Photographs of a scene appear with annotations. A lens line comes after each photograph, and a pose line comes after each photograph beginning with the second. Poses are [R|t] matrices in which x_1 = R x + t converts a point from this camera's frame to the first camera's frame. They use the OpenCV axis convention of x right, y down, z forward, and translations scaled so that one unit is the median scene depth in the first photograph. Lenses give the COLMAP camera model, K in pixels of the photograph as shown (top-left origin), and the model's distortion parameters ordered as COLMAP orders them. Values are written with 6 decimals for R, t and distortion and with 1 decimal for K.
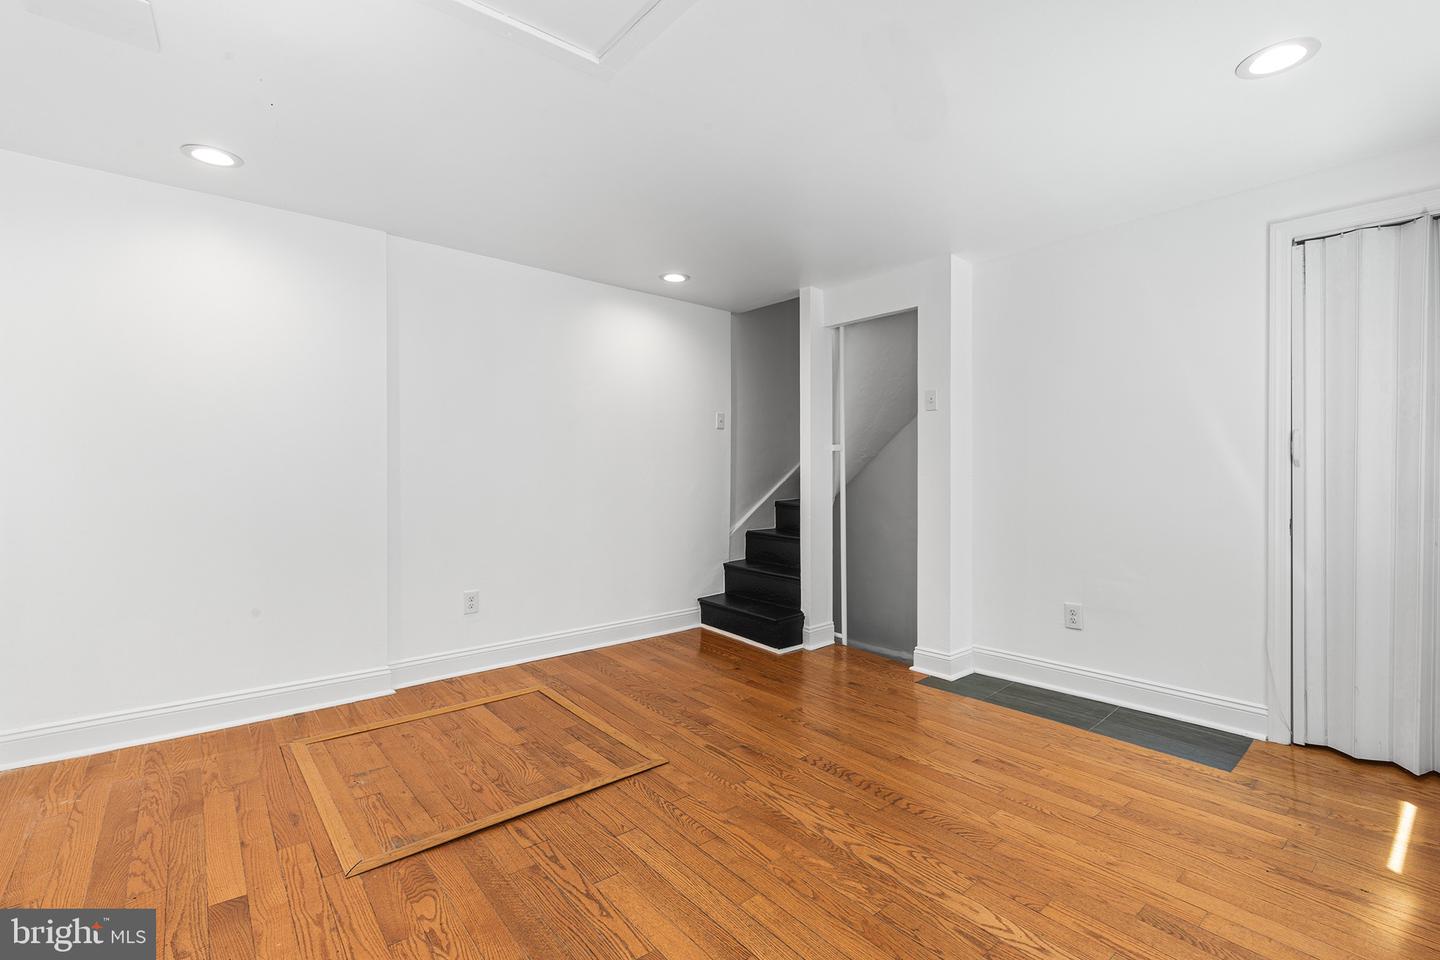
lens RADIAL K [[650.3, 0, 720.7], [0, 650.3, 461.2], [0, 0, 1]] dist [0.003230, 0.000120]
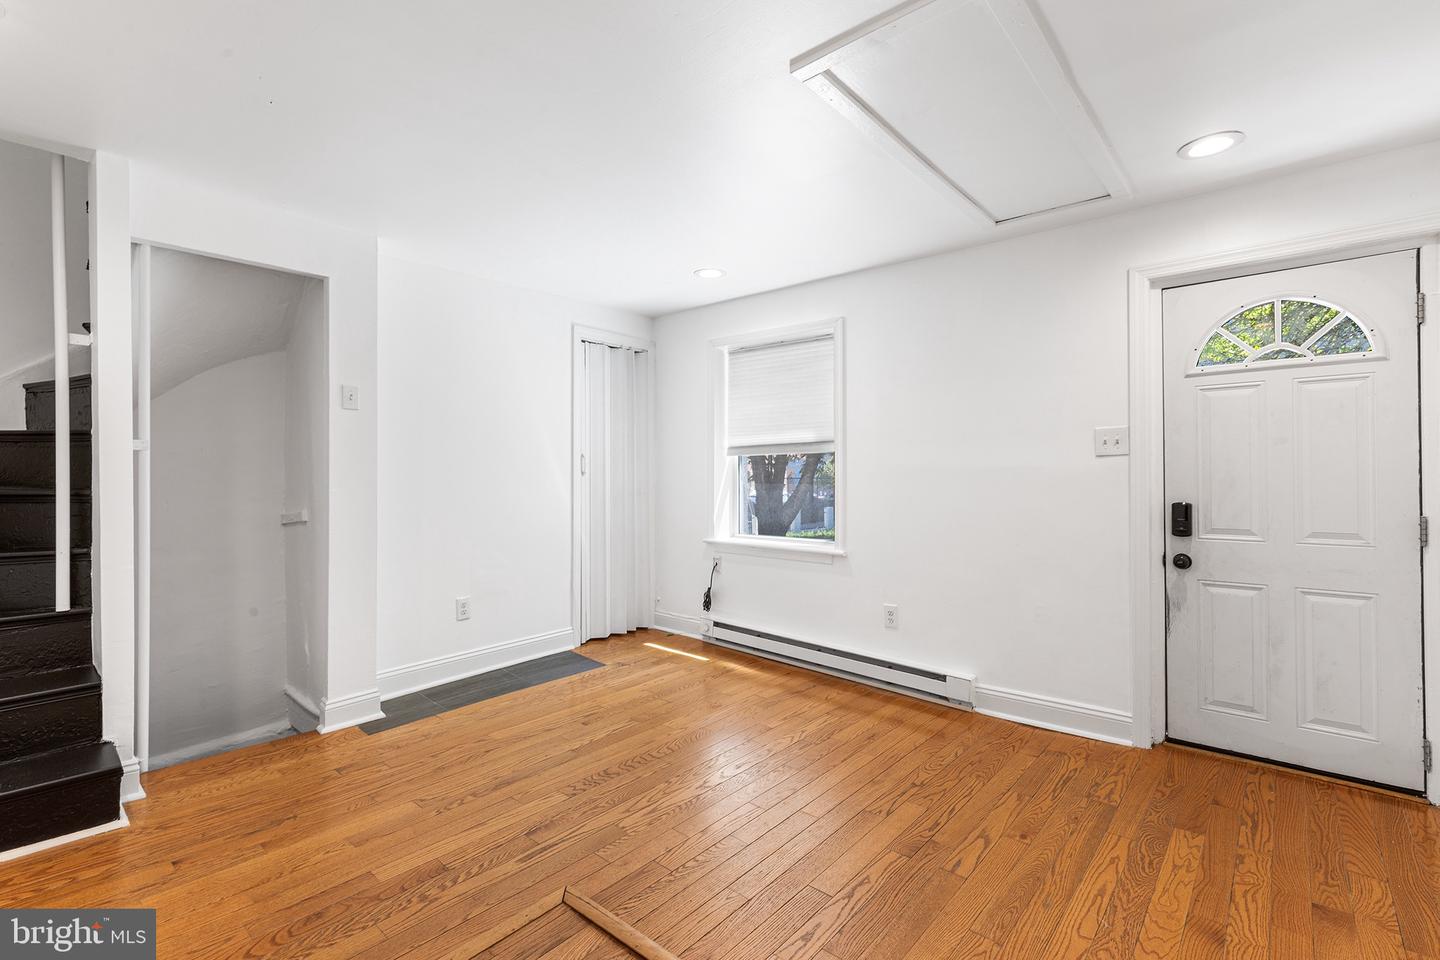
lens RADIAL K [[645.5, 0, 720.7], [0, 645.5, 465.6], [0, 0, 1]] dist [0.003408, 0.000069]
pose [[-0.159303, 0.013193, 0.987142, -0.823274], [-0.009398, 0.999845, -0.014880, 0.002909], [-0.987185, -0.011648, -0.159155, 0.950871]]
